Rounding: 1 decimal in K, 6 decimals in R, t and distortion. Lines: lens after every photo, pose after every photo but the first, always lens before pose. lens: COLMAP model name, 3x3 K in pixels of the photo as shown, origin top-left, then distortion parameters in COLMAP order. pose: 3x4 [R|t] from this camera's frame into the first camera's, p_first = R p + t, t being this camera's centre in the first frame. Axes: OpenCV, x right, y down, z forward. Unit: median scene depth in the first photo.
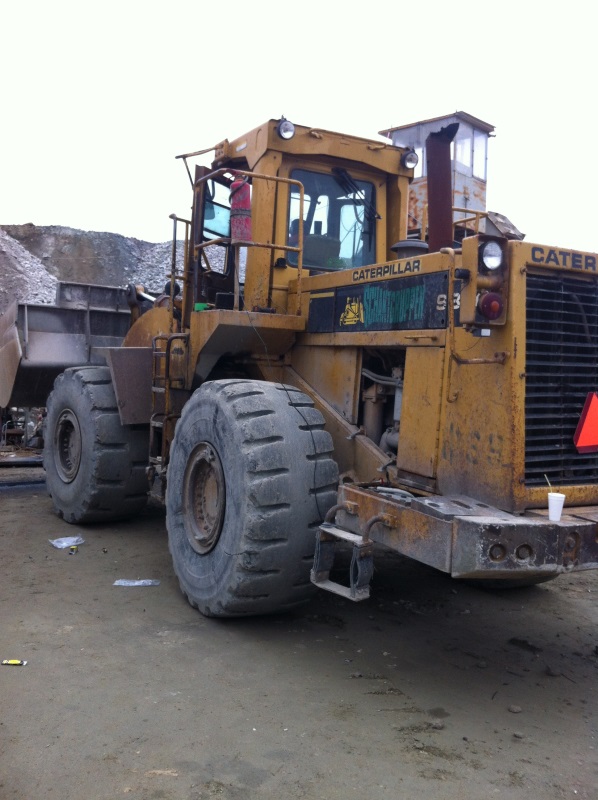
lens RADIAL K [[815.6, 0, 256.3], [0, 815.6, 417.8], [0, 0, 1]] dist [0.051685, 0.000000]
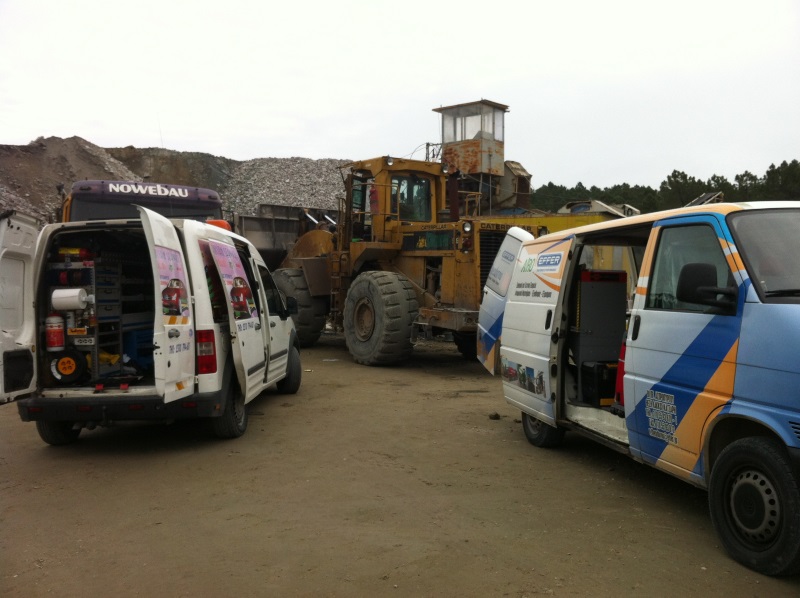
lens RADIAL K [[815.6, 0, 400.3], [0, 815.6, 298.1], [0, 0, 1]] dist [0.051685, 0.000000]
pose [[0.995160, -0.026774, 0.094549, -0.170003], [0.029219, 0.999271, -0.024565, 0.089511], [-0.093822, 0.027209, 0.995217, -1.332061]]
